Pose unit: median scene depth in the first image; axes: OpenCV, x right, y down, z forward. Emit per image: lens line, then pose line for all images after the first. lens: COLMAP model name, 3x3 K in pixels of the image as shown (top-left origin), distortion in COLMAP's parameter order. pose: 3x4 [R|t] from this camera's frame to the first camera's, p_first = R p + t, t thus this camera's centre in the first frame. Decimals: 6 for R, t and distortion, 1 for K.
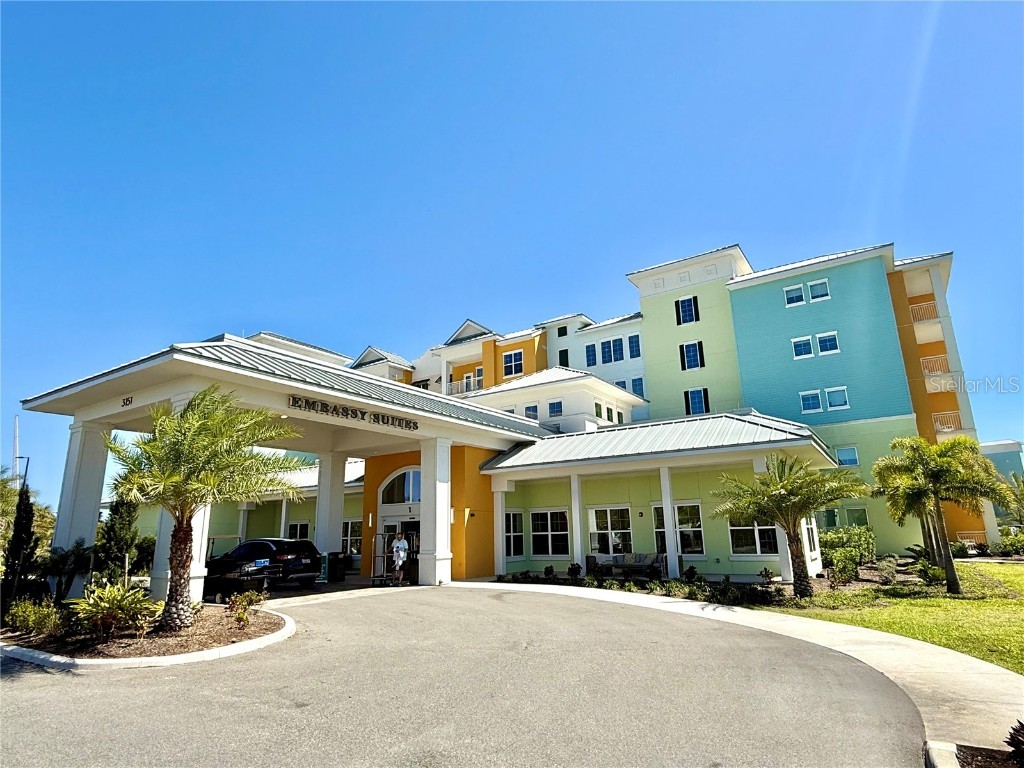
lens RADIAL K [[574.9, 0, 508.9], [0, 574.9, 386.3], [0, 0, 1]] dist [-0.002843, -0.001907]
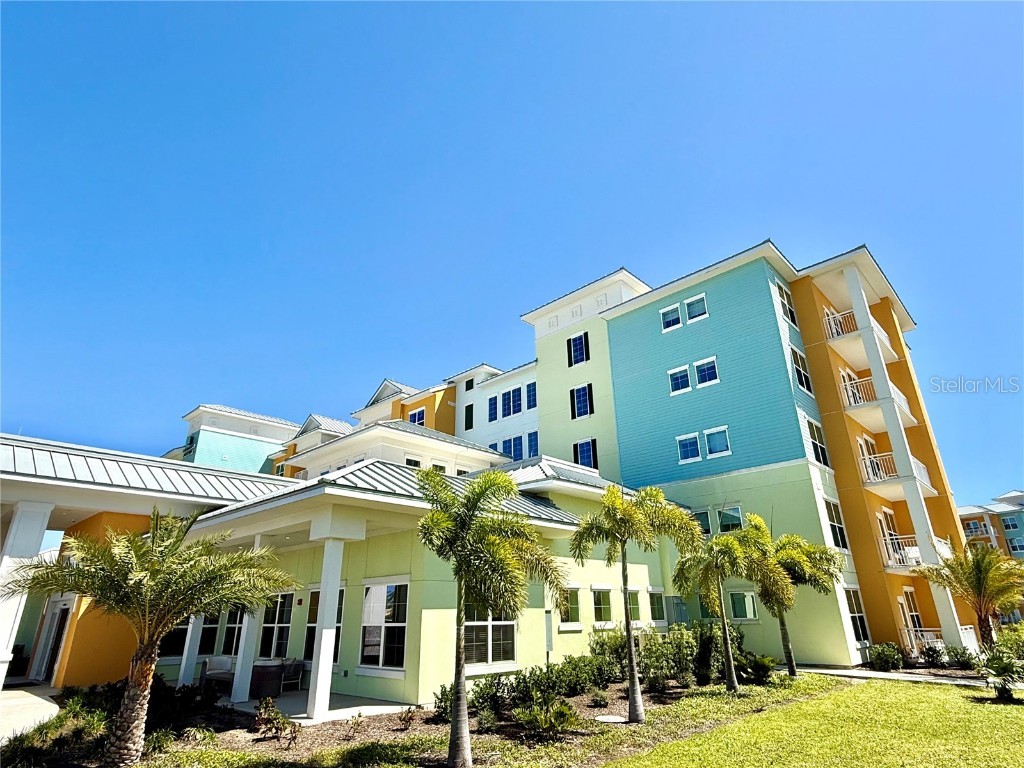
lens RADIAL K [[574.9, 0, 512.4], [0, 574.9, 375.0], [0, 0, 1]] dist [-0.002843, -0.001907]
pose [[0.984036, -0.061633, -0.166957, 0.347219], [0.036250, 0.987865, -0.151023, 0.030540], [0.174239, 0.142560, 0.974329, 0.156565]]
